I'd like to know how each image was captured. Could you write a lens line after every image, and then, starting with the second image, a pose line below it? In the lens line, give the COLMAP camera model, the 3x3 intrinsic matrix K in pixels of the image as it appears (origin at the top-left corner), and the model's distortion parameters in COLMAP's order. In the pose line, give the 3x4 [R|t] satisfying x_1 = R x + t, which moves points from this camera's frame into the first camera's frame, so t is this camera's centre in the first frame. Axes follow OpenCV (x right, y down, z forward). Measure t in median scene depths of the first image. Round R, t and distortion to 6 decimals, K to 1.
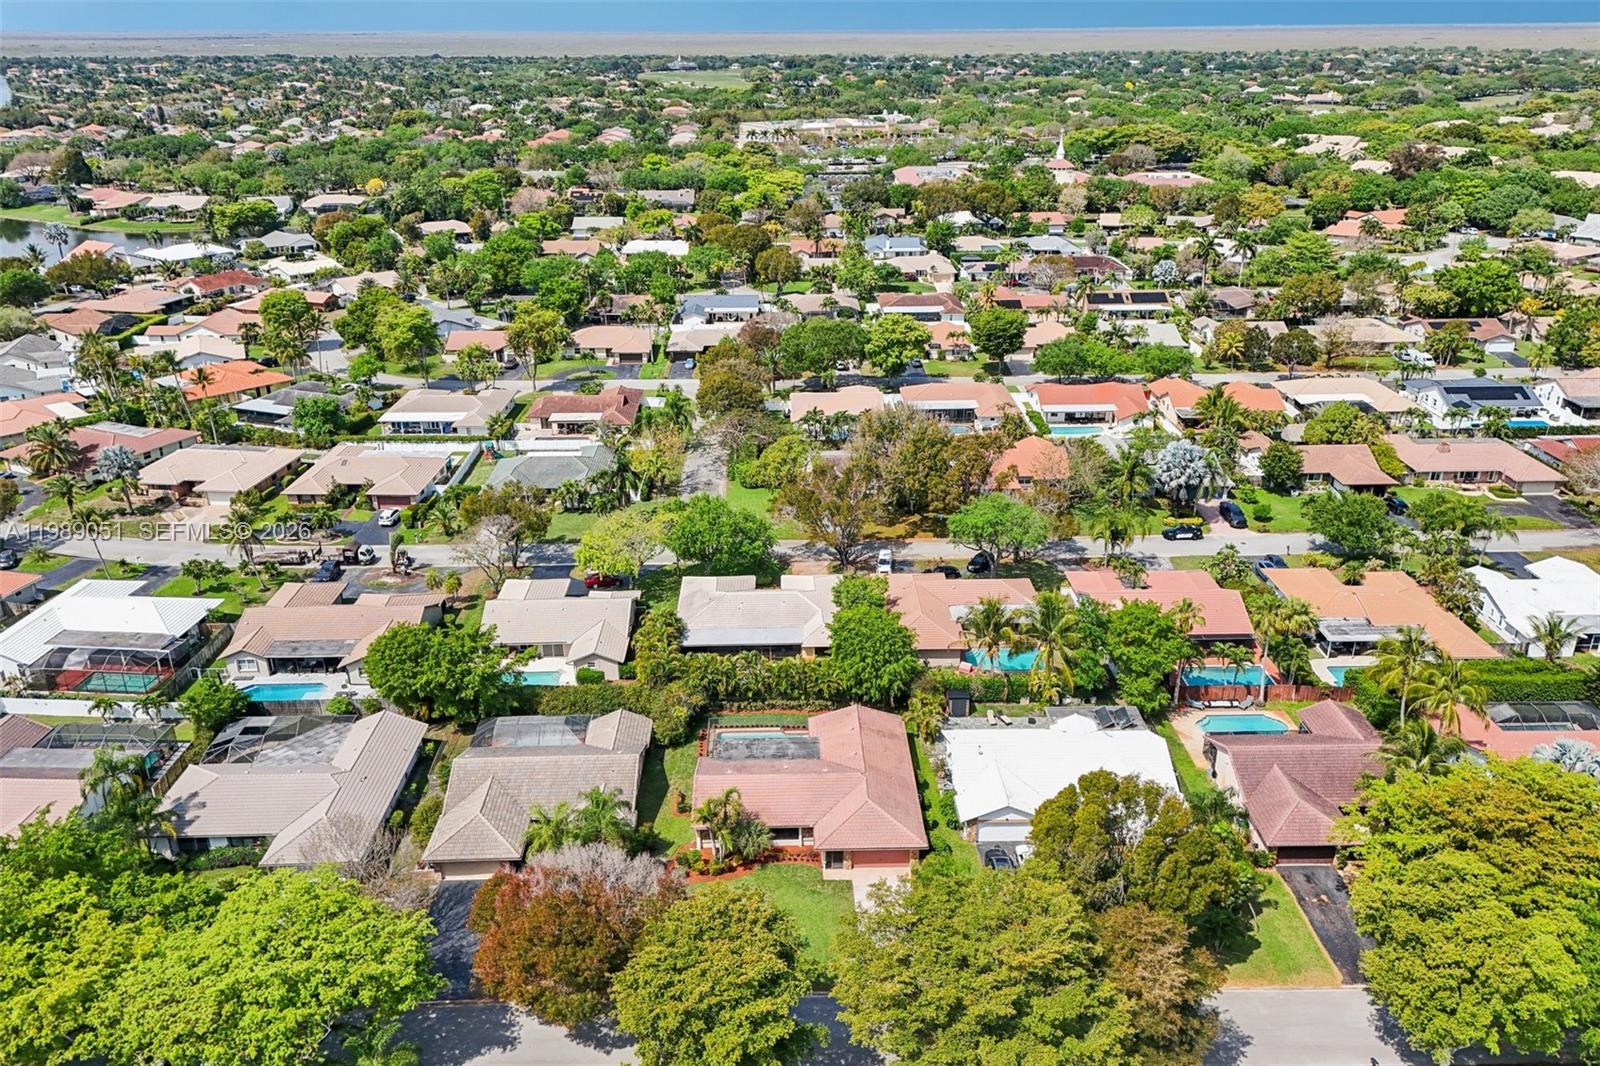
lens RADIAL K [[1168.4, 0, 800.0], [0, 1168.4, 533.0], [0, 0, 1]] dist [0.064966, -0.074488]
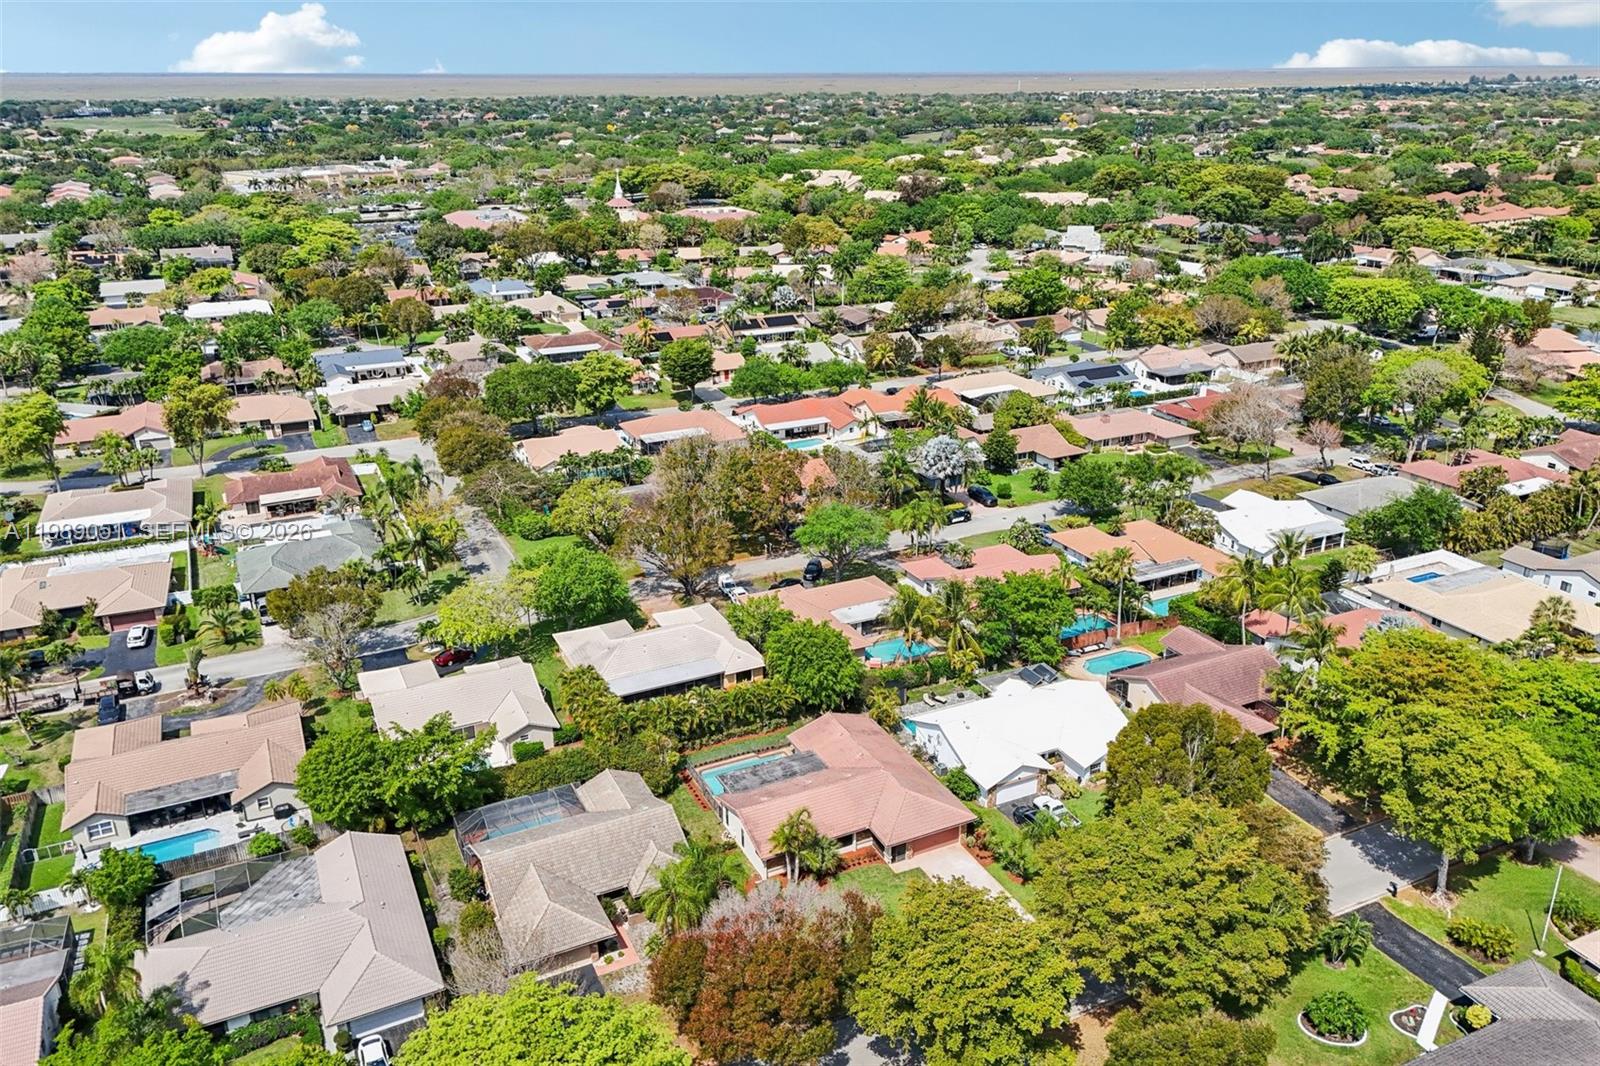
lens RADIAL K [[1168.4, 0, 800.0], [0, 1168.4, 533.0], [0, 0, 1]] dist [0.064966, -0.074488]
pose [[0.909017, -0.150744, 0.388543, -0.190838], [0.163311, 0.986574, 0.000689, -0.008089], [-0.383430, 0.062826, 0.921431, 0.024093]]
